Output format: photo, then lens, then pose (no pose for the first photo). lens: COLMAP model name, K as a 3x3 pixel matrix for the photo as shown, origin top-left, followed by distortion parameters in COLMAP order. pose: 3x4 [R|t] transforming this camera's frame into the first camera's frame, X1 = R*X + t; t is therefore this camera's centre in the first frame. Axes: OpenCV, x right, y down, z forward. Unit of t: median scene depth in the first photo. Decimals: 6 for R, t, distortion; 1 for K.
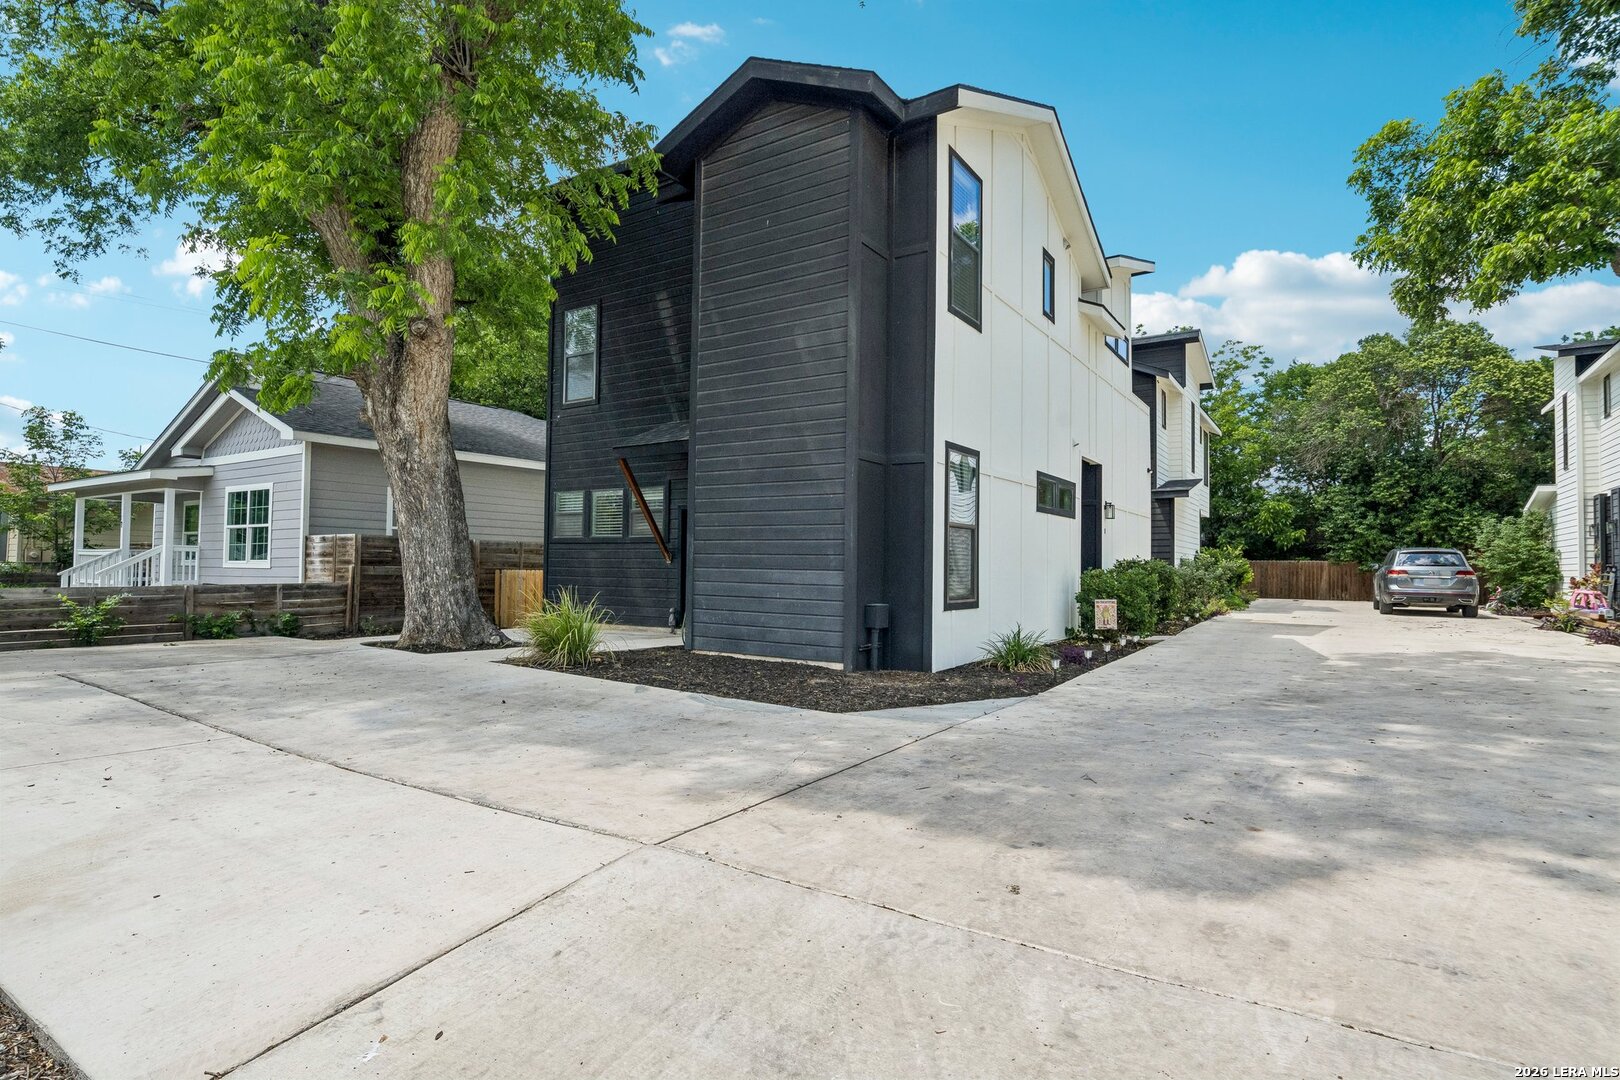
lens RADIAL K [[809.6, 0, 806.9], [0, 809.6, 538.3], [0, 0, 1]] dist [-0.001898, -0.000027]
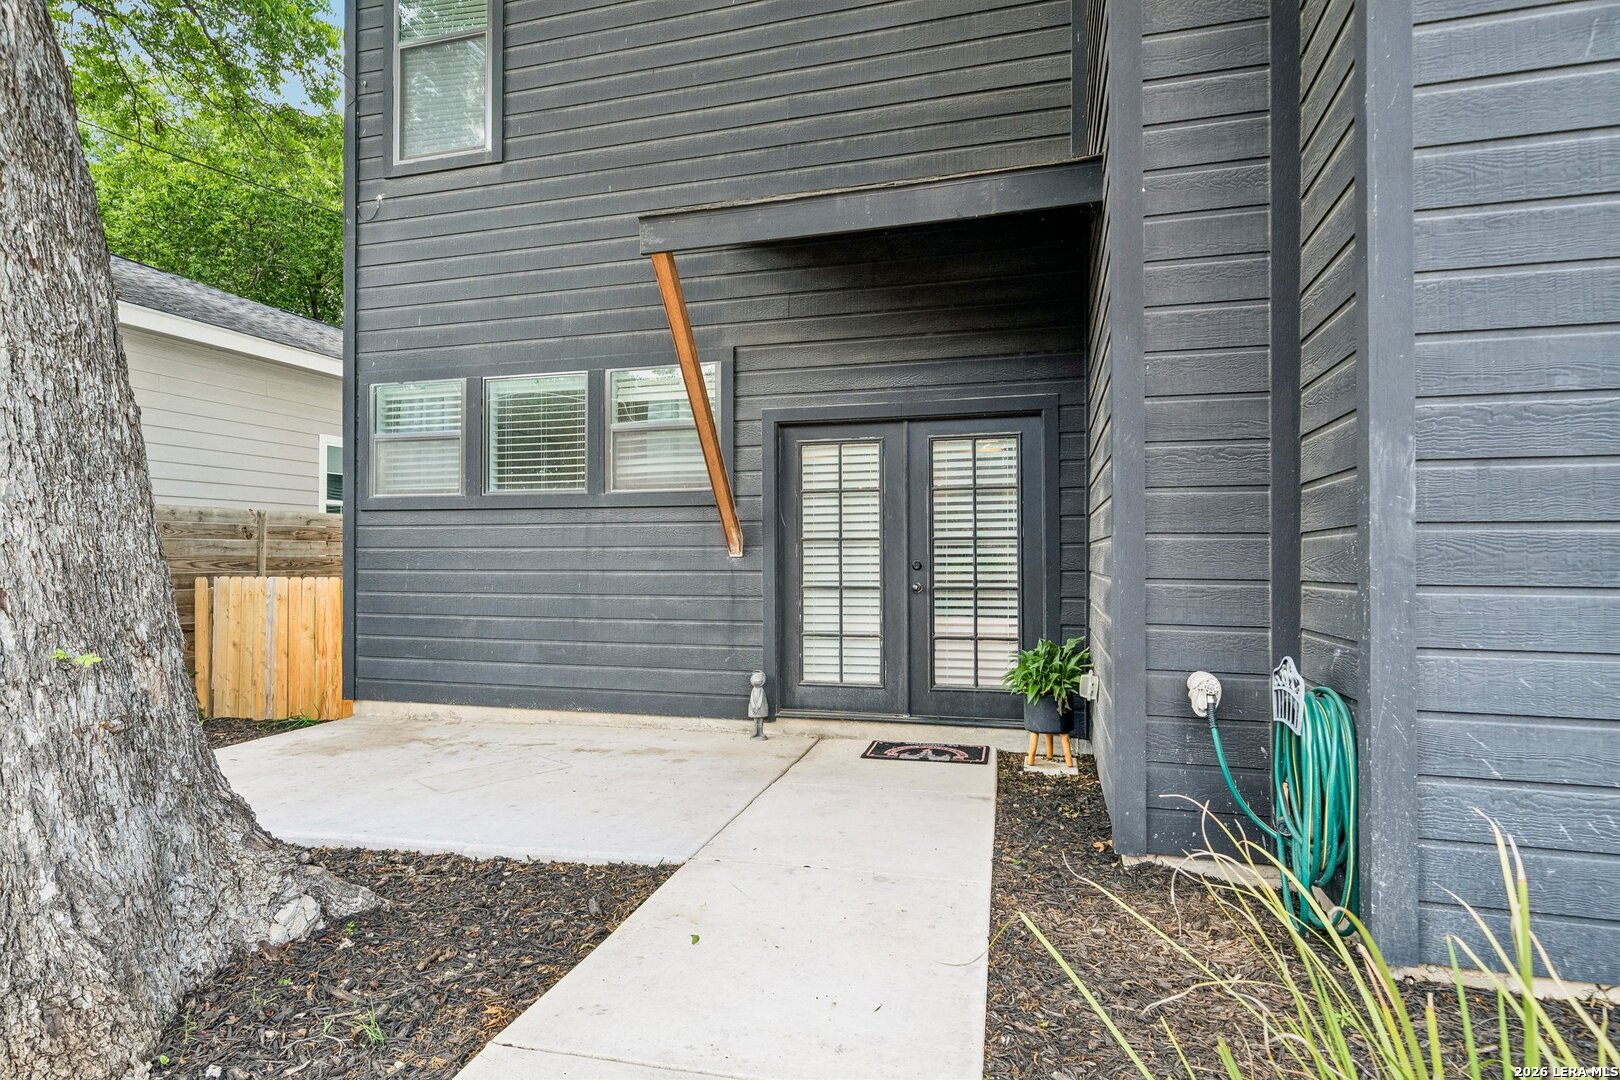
lens RADIAL K [[829.8, 0, 818.2], [0, 829.8, 544.4], [0, 0, 1]] dist [-0.004594, -0.000044]
pose [[0.949248, -0.011037, 0.314334, -0.263725], [0.002164, 0.999590, 0.028566, 0.013003], [-0.314521, -0.026436, 0.948882, 0.611687]]
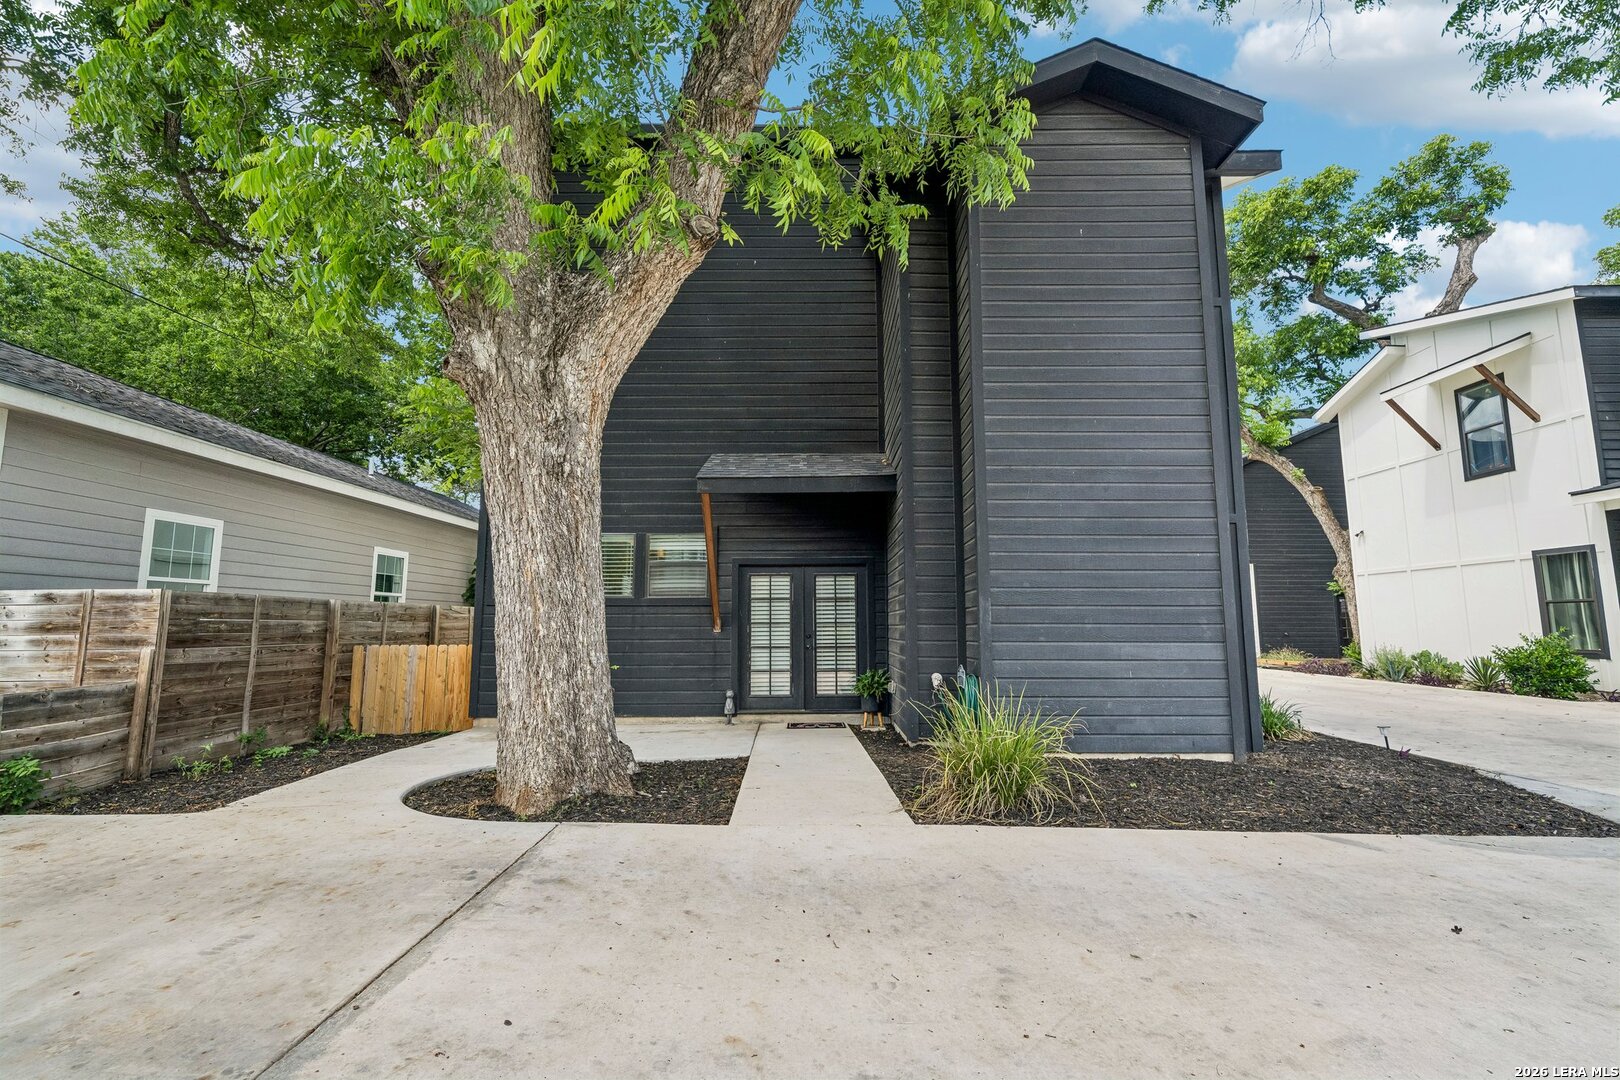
lens RADIAL K [[678.4, 0, 810.0], [0, 678.4, 541.2], [0, 0, 1]] dist [0.002671, -0.000666]
pose [[0.841369, 0.051282, 0.538022, -0.458723], [-0.006597, 0.996389, -0.084654, -0.001979], [-0.540420, 0.067676, 0.838669, 0.402737]]
